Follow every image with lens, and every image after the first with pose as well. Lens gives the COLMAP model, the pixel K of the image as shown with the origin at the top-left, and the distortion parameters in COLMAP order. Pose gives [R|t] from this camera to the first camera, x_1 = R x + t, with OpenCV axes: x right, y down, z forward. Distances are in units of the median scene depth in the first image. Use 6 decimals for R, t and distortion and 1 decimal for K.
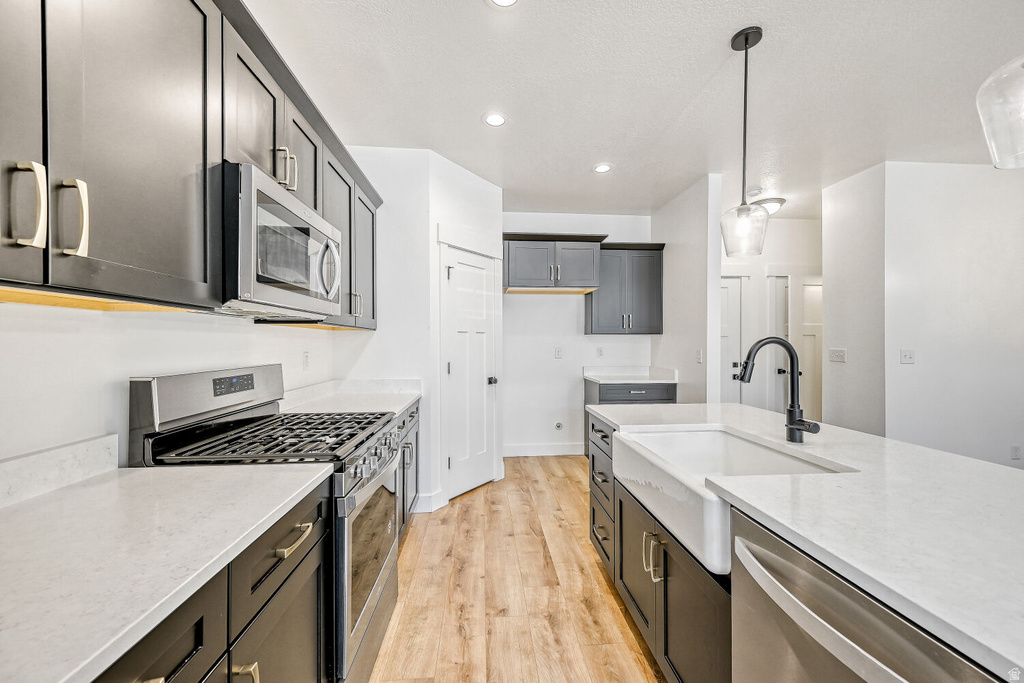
lens RADIAL K [[404.1, 0, 512.4], [0, 404.1, 342.7], [0, 0, 1]] dist [0.009632, -0.000153]
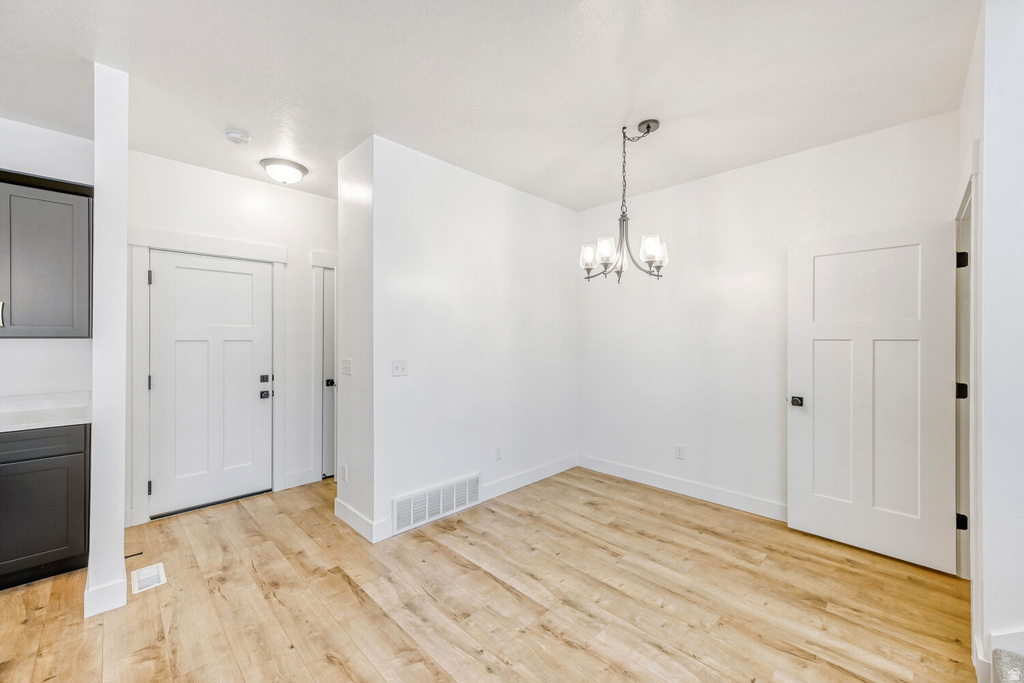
lens RADIAL K [[404.1, 0, 512.8], [0, 404.1, 336.1], [0, 0, 1]] dist [0.009632, -0.000153]
pose [[0.764922, 0.007736, 0.644077, 0.654474], [-0.002530, 0.999956, -0.009006, -0.028739], [-0.644119, 0.005259, 0.764908, 0.203285]]
